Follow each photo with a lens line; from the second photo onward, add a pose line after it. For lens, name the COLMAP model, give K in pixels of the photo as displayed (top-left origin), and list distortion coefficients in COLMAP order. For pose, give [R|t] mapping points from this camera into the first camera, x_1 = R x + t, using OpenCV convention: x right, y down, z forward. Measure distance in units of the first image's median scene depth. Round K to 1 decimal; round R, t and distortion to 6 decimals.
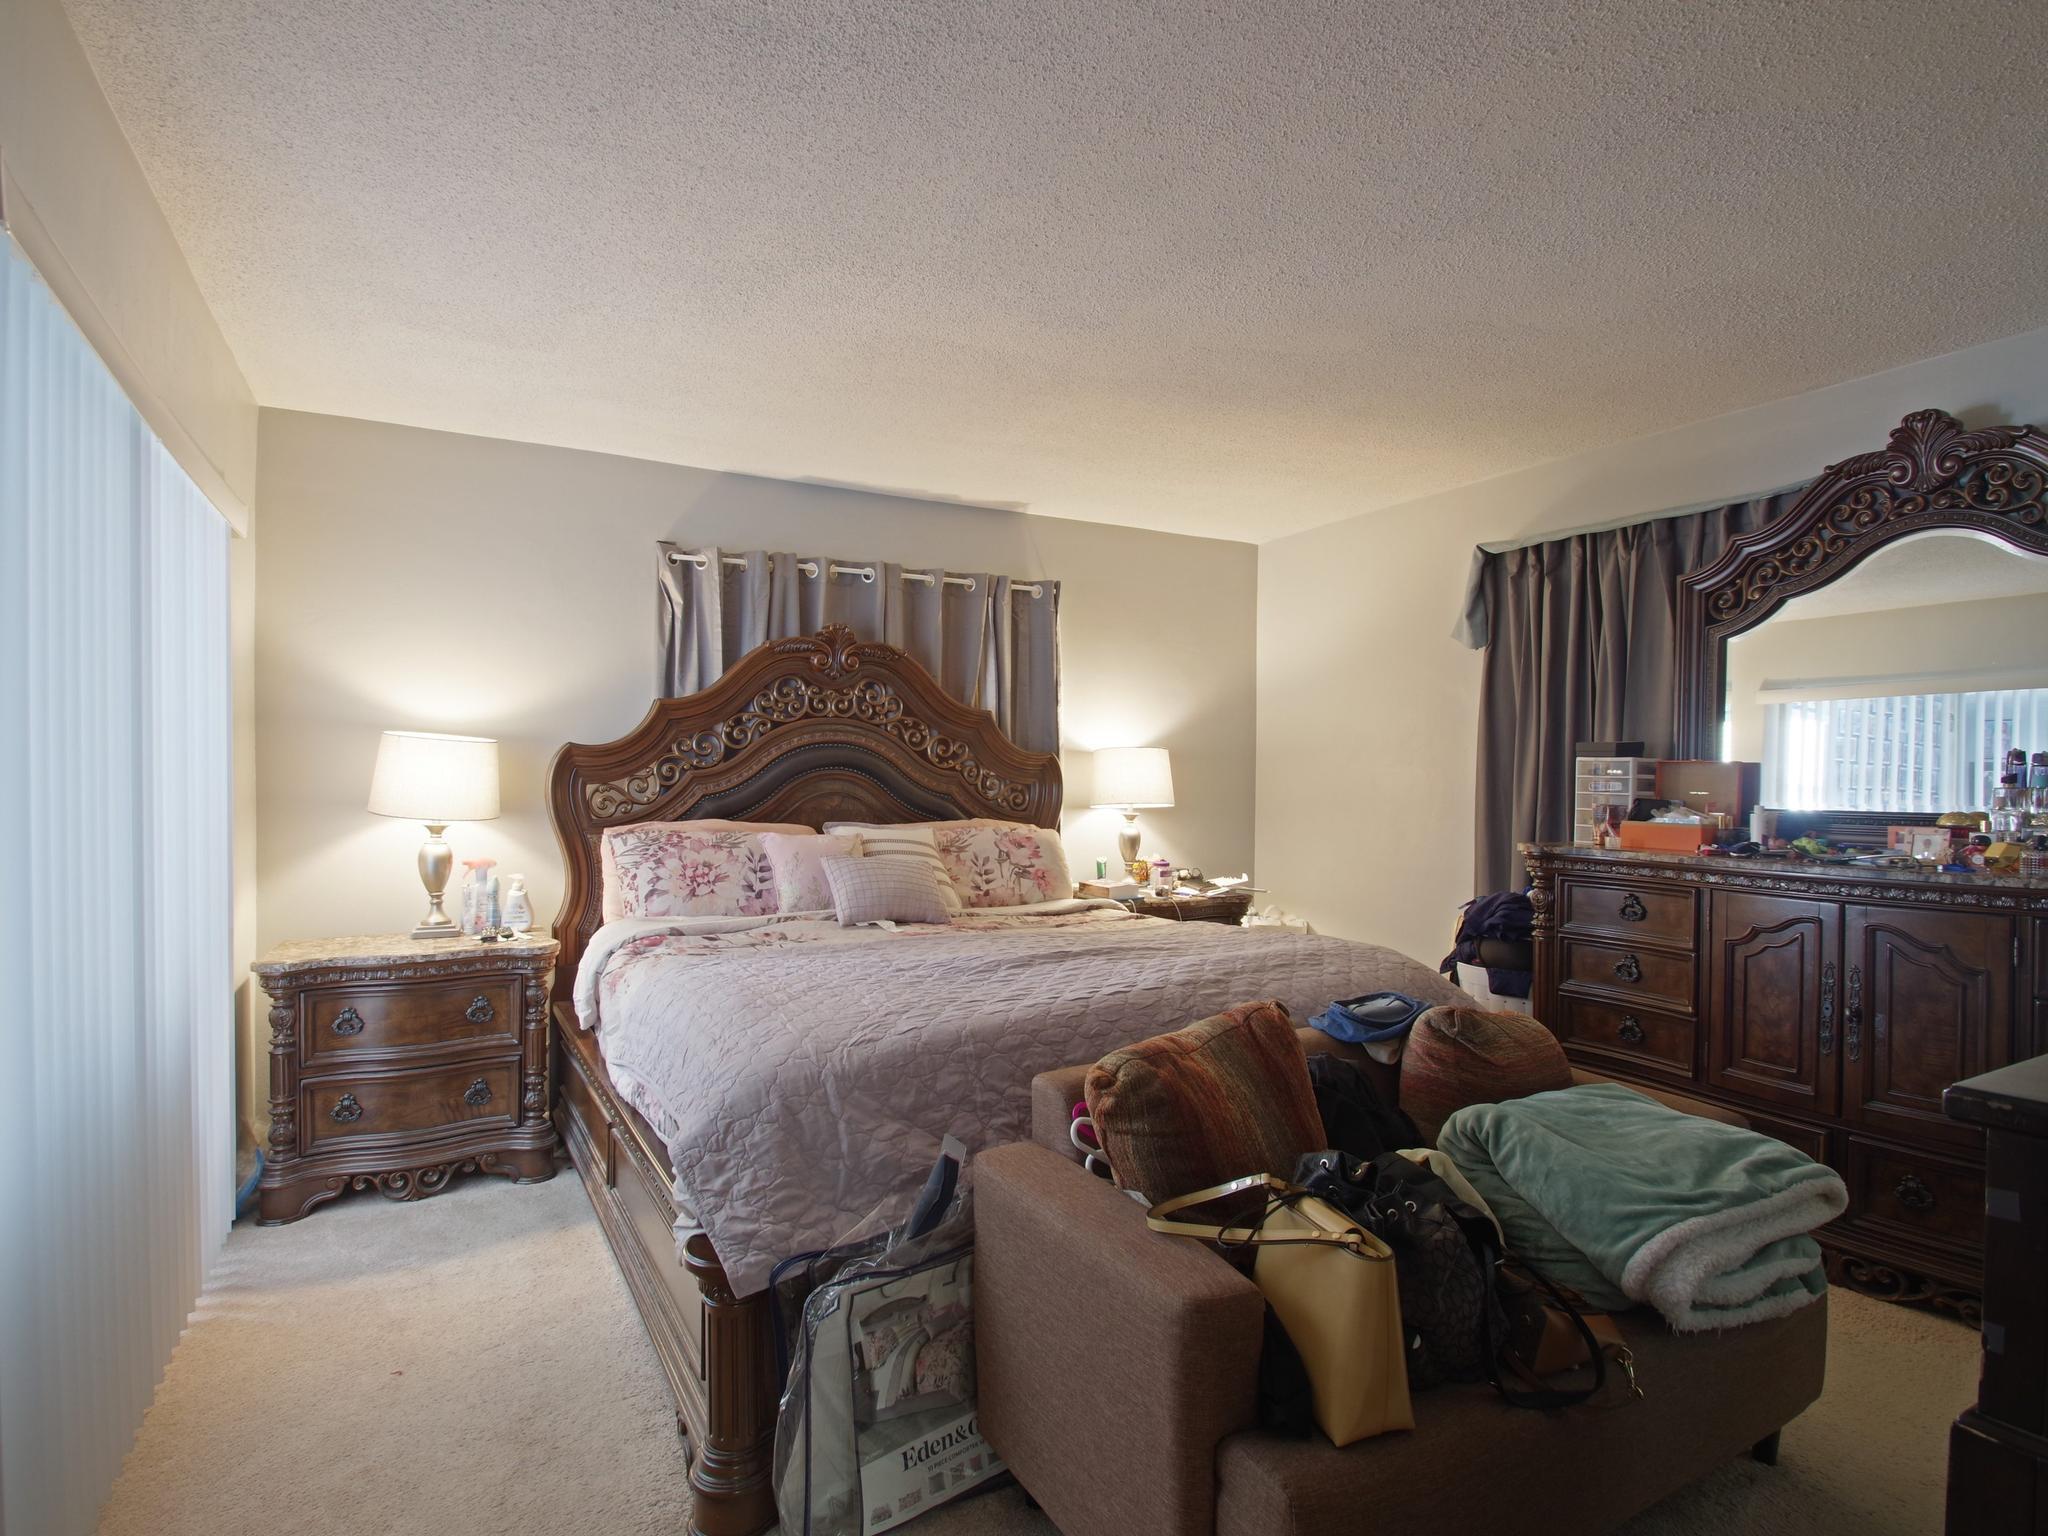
lens RADIAL K [[1041.5, 0, 1019.7], [0, 1041.5, 763.9], [0, 0, 1]] dist [0.003883, -0.004466]
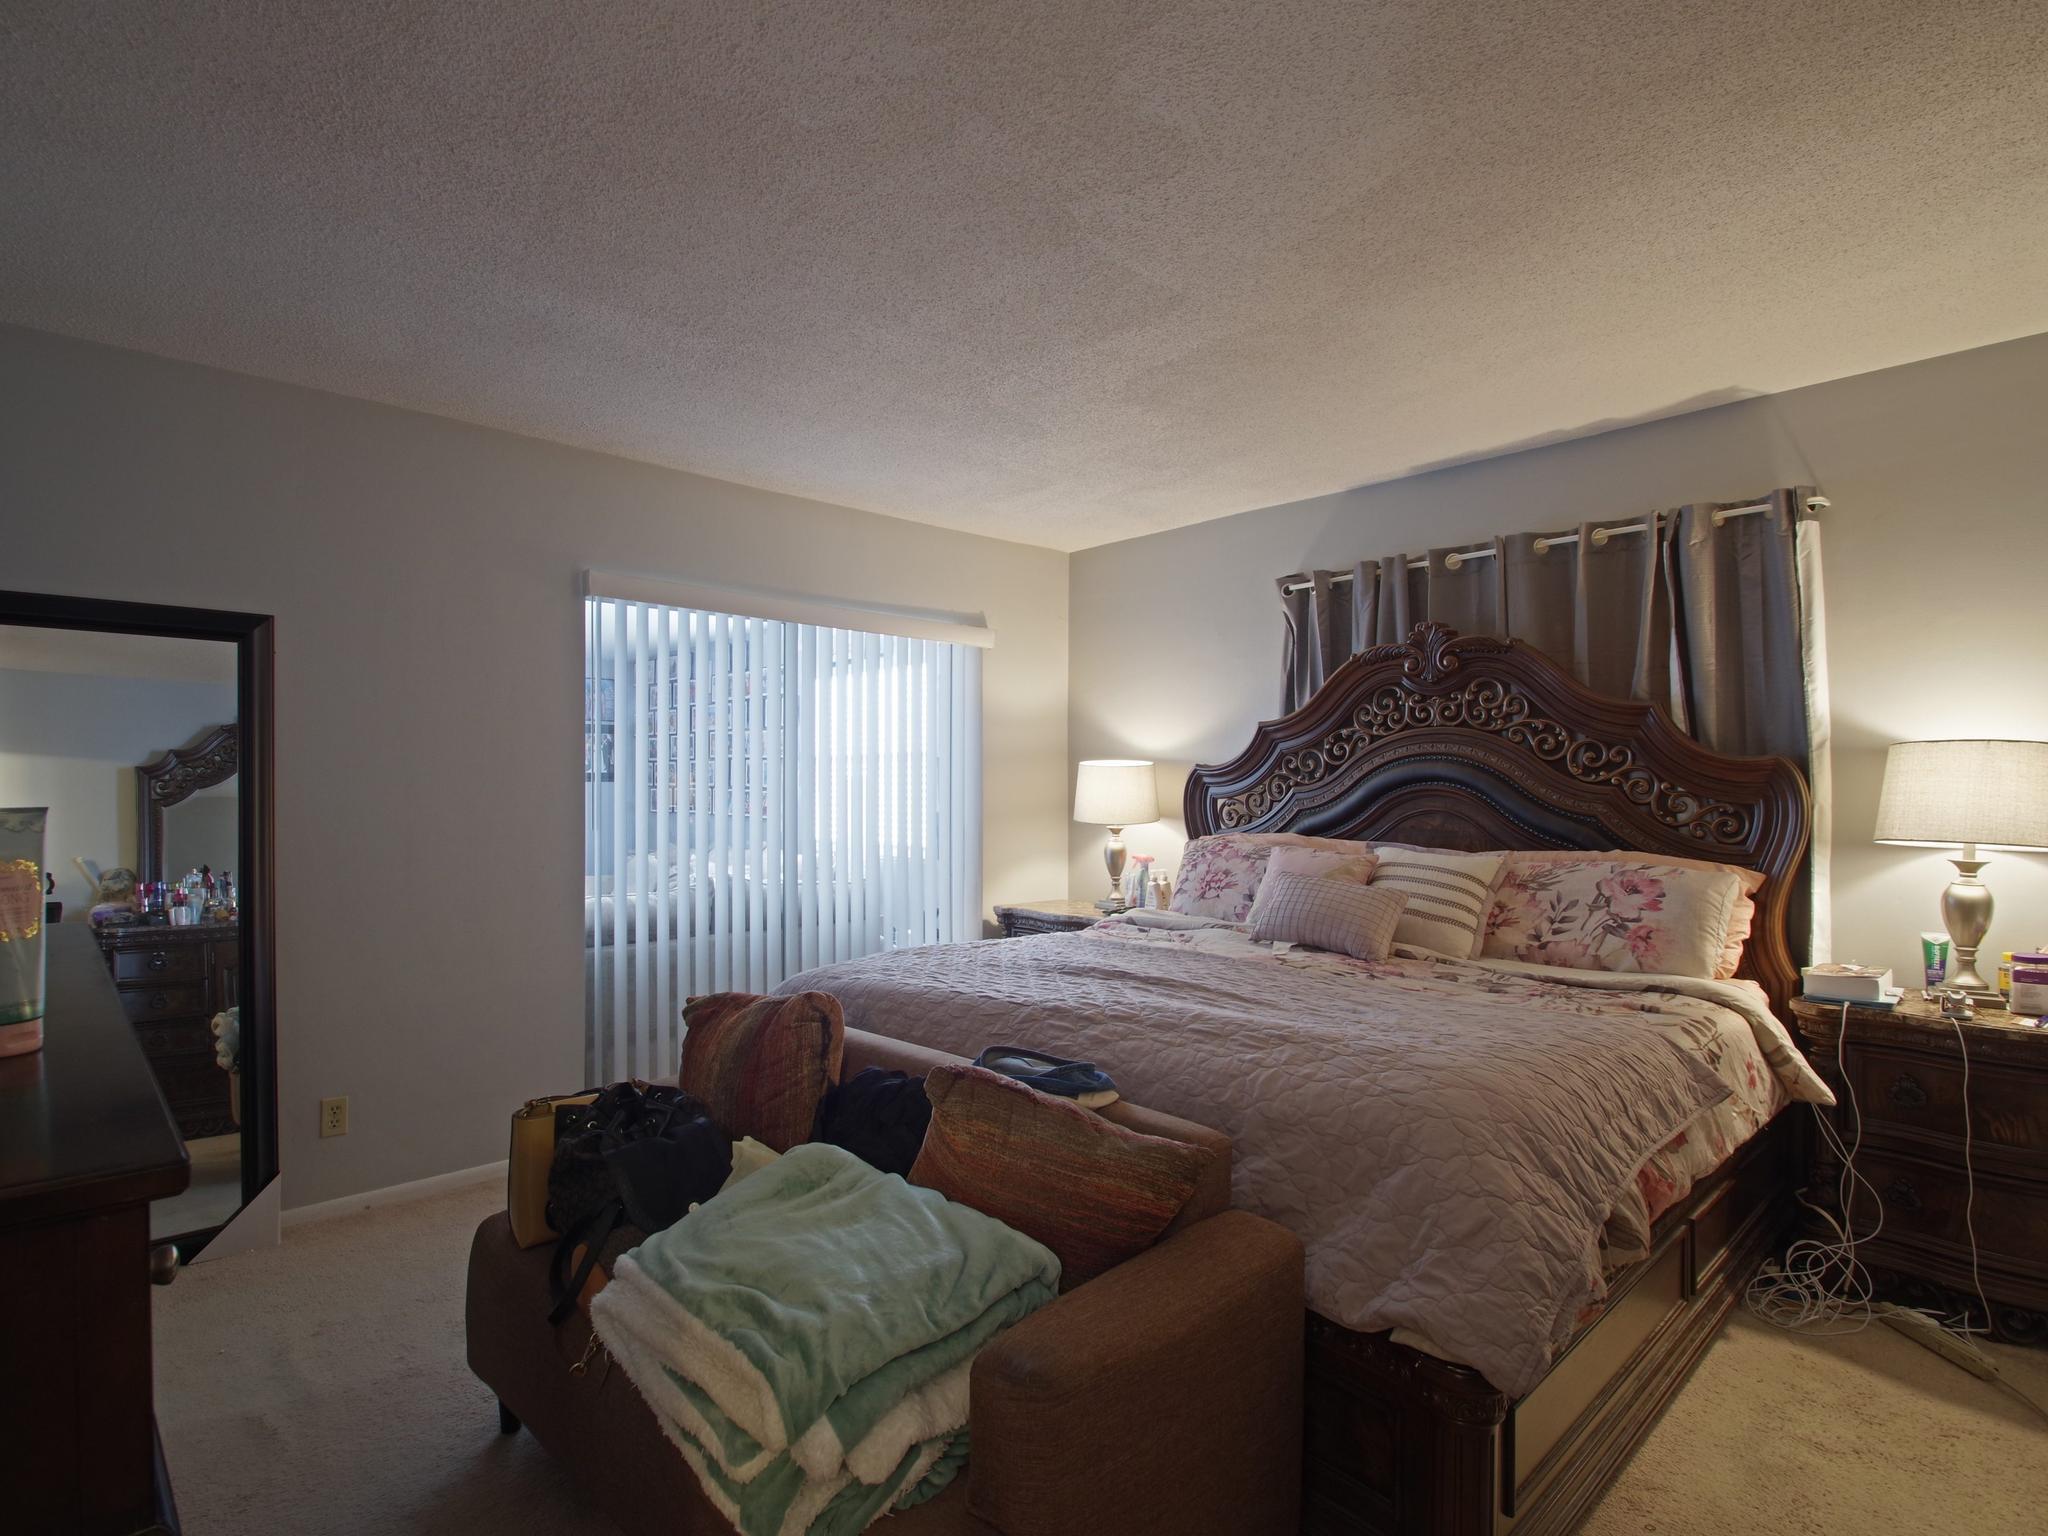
lens RADIAL K [[1041.5, 0, 1016.3], [0, 1041.5, 778.1], [0, 0, 1]] dist [0.003883, -0.004466]
pose [[0.250325, -0.016833, -0.968015, 0.599049], [0.005236, 0.999858, -0.016033, 0.012058], [0.968148, -0.001055, 0.250378, 0.430368]]
